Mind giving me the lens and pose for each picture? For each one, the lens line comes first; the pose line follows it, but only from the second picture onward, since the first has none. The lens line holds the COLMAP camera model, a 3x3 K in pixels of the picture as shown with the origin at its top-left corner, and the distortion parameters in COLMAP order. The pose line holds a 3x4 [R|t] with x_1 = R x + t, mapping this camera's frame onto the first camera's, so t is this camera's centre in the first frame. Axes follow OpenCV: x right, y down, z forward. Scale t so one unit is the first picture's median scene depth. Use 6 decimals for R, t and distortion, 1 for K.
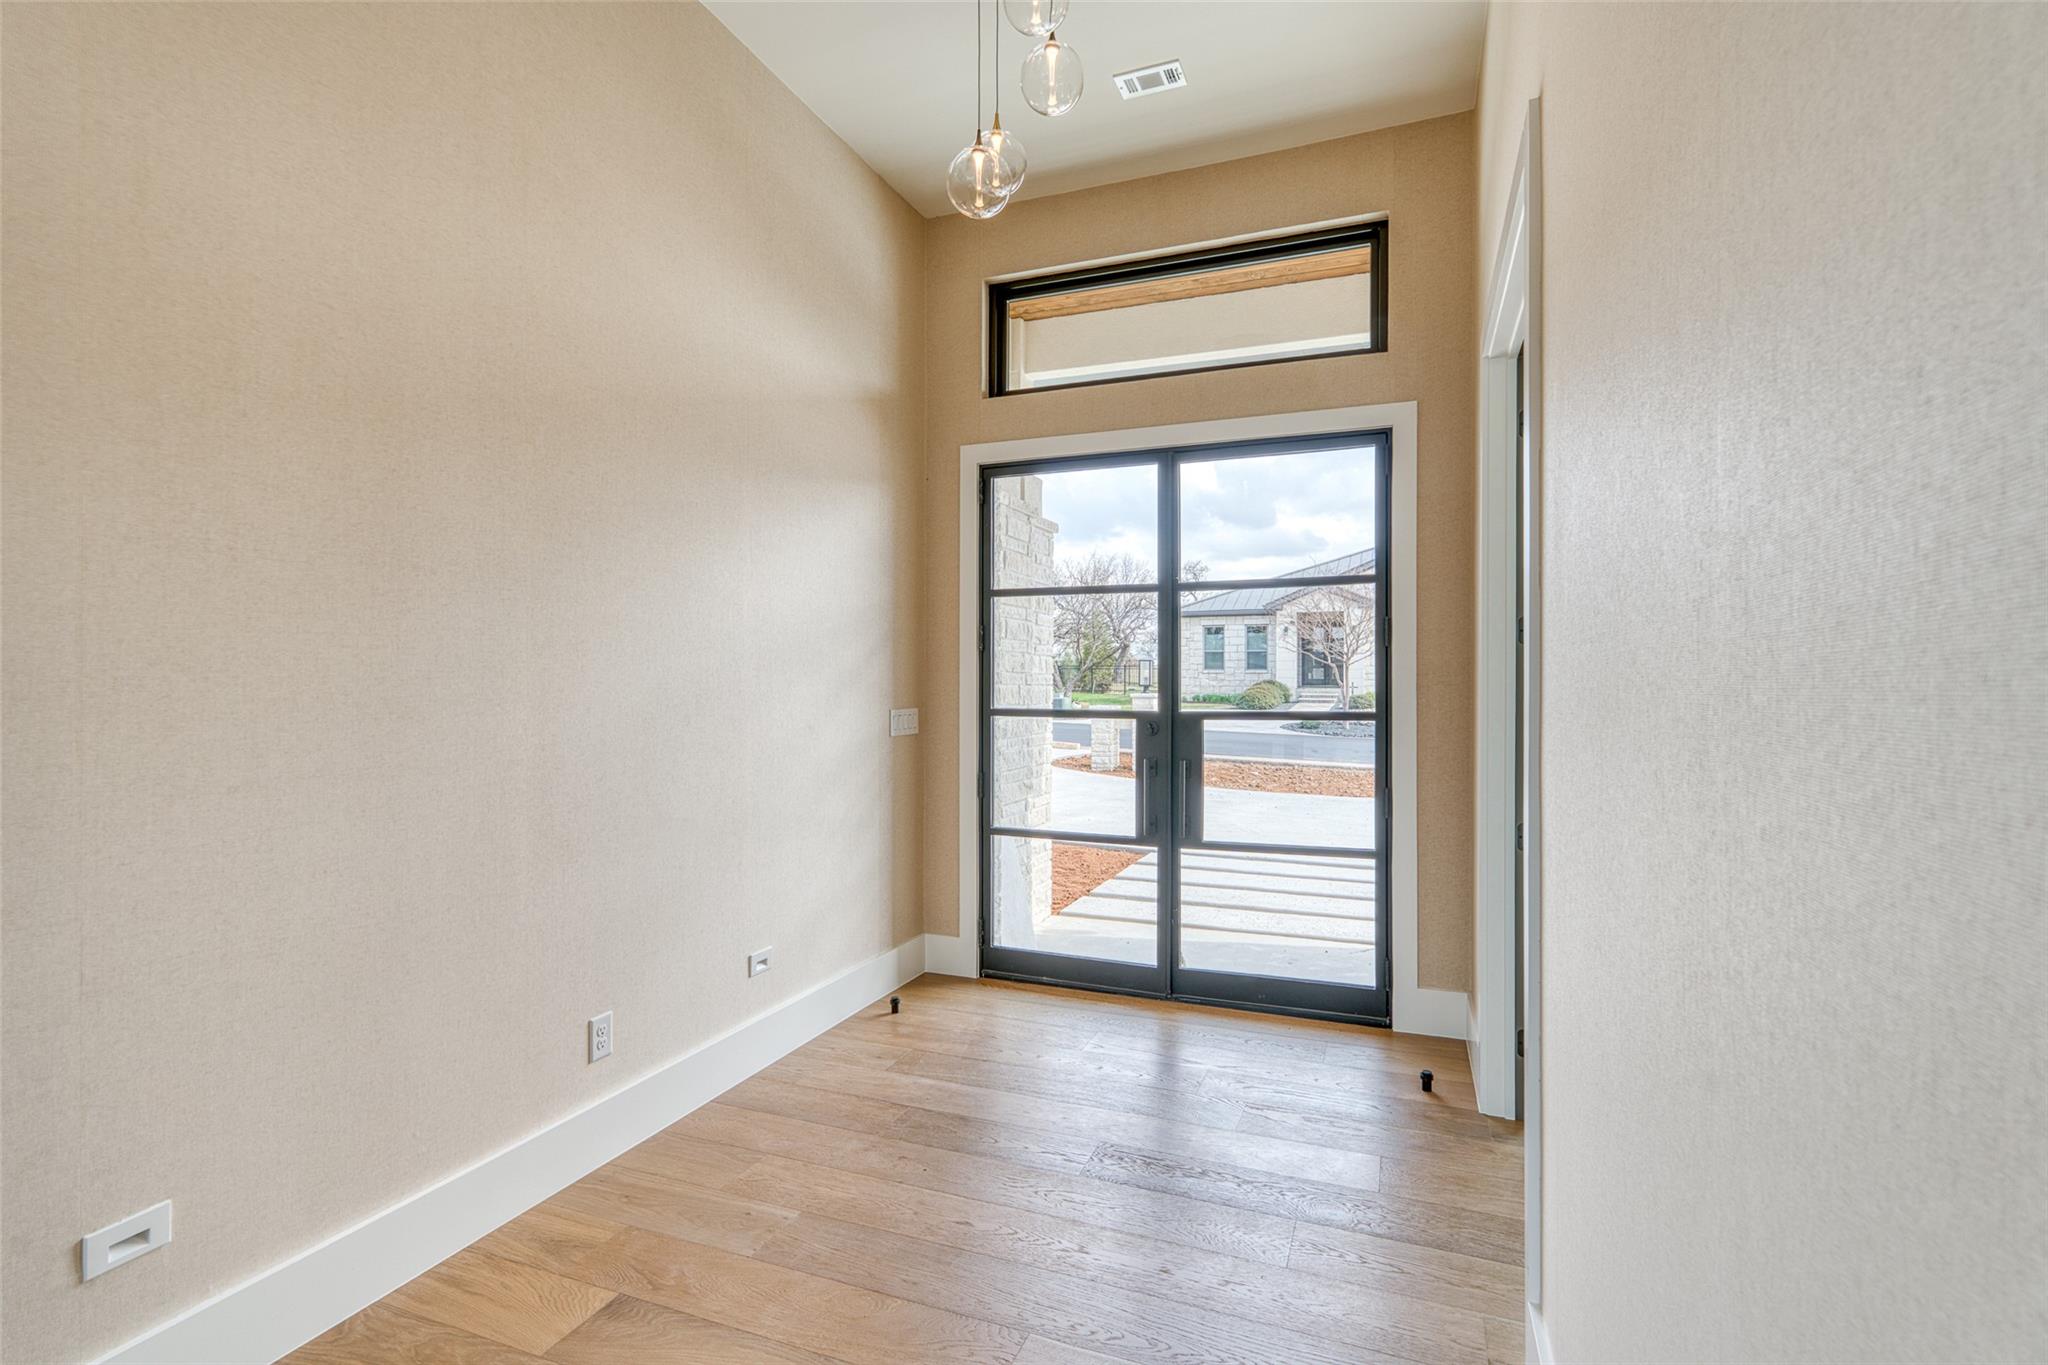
lens RADIAL K [[955.5, 0, 1010.6], [0, 955.5, 690.7], [0, 0, 1]] dist [-0.003766, -0.002599]
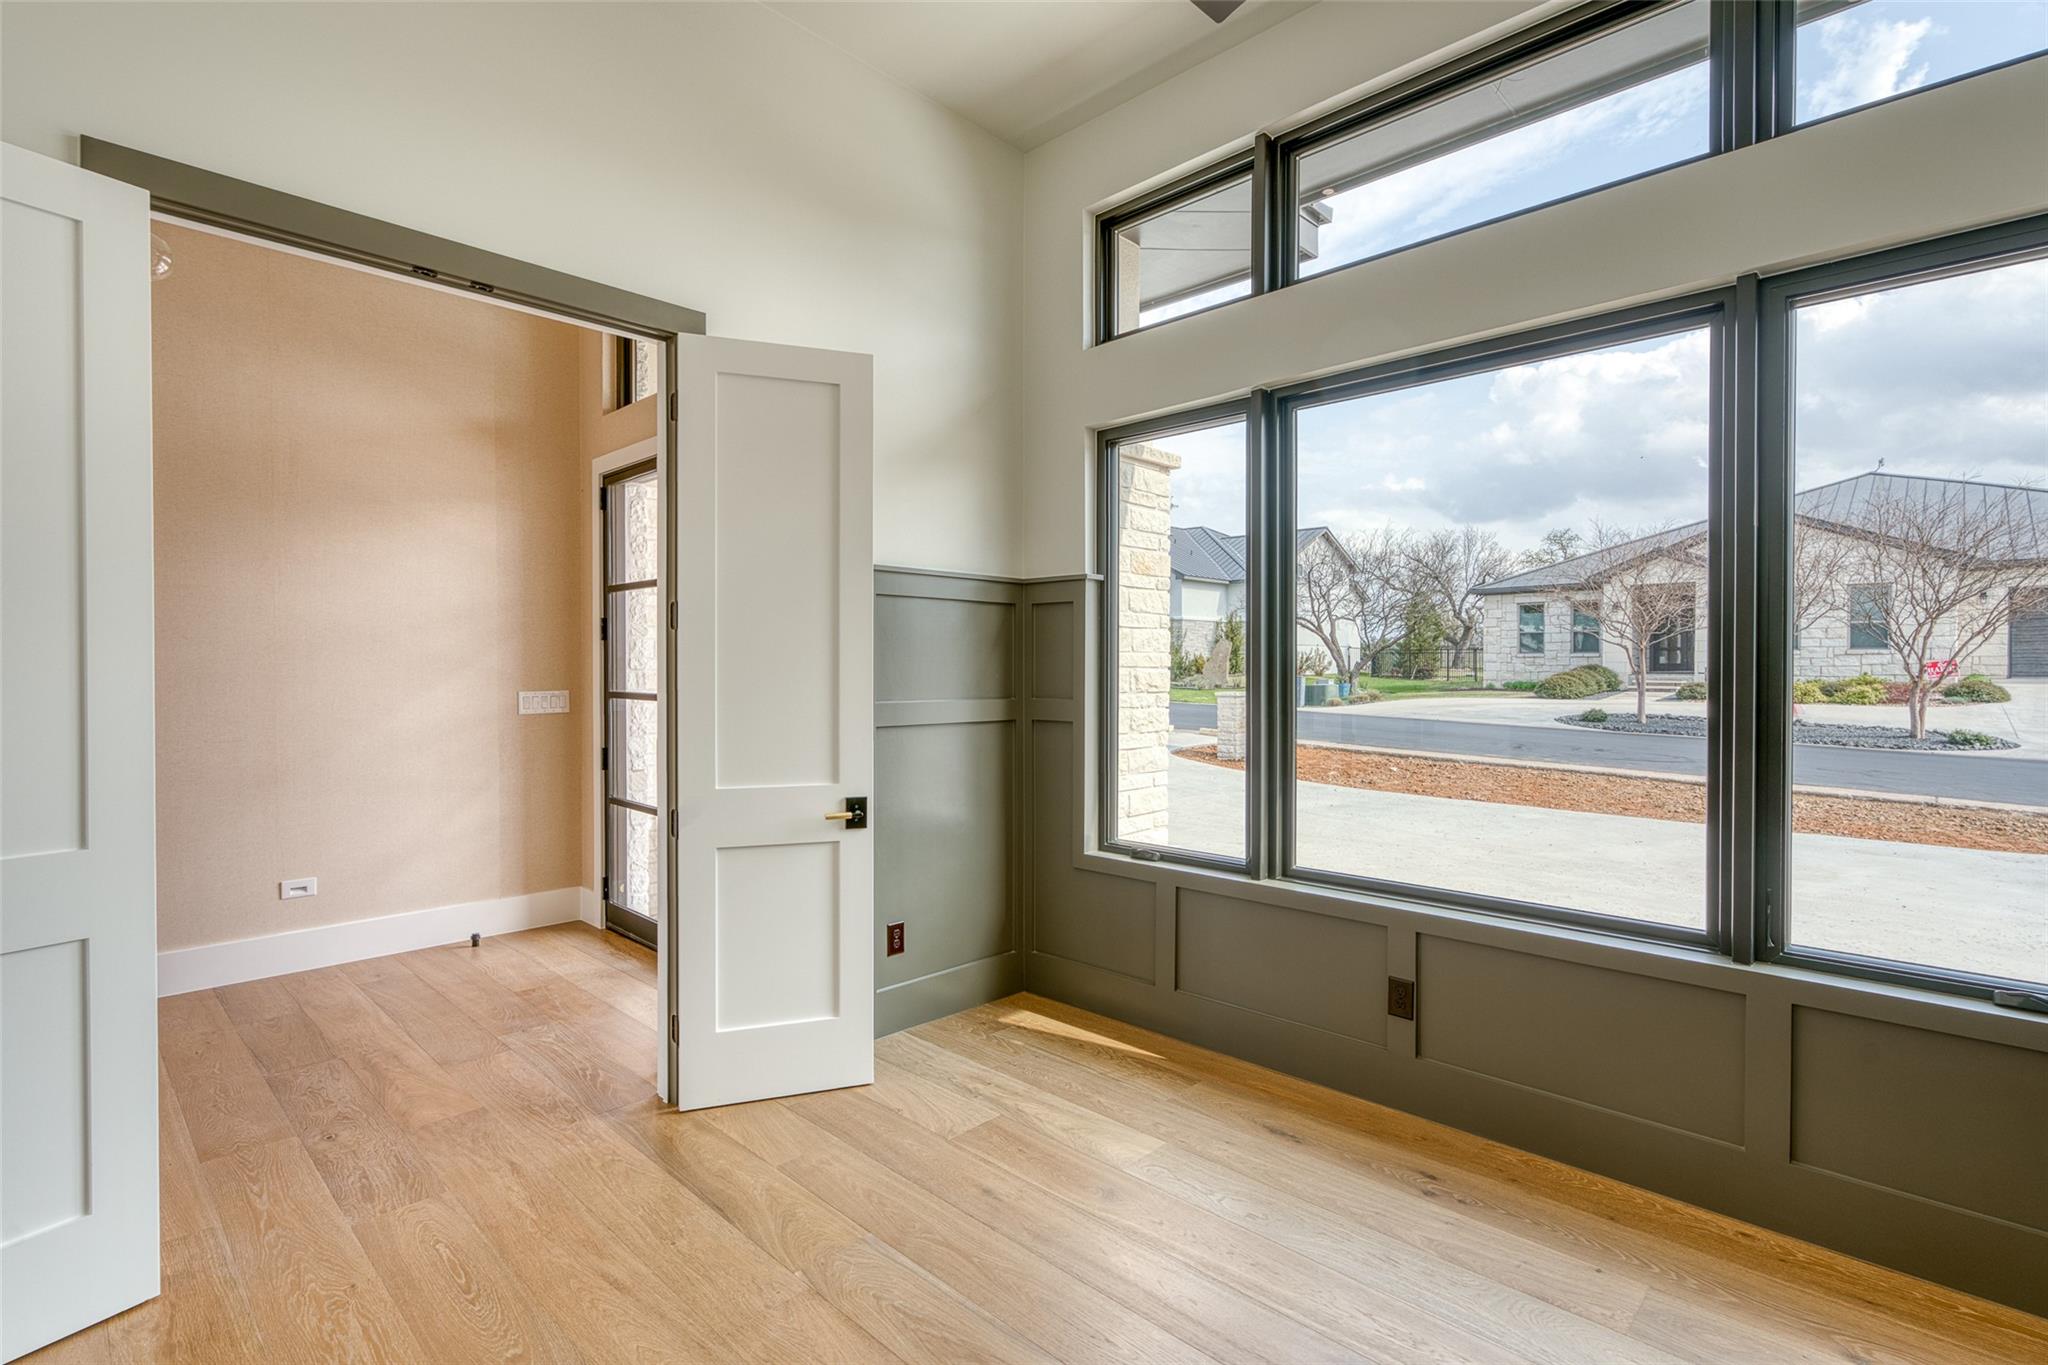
lens RADIAL K [[955.5, 0, 1038.4], [0, 955.5, 683.3], [0, 0, 1]] dist [-0.003766, -0.002599]
pose [[0.927445, 0.005938, -0.373912, 0.267097], [-0.003108, 0.999962, 0.008172, -0.000498], [0.373946, -0.006417, 0.927428, 0.045732]]
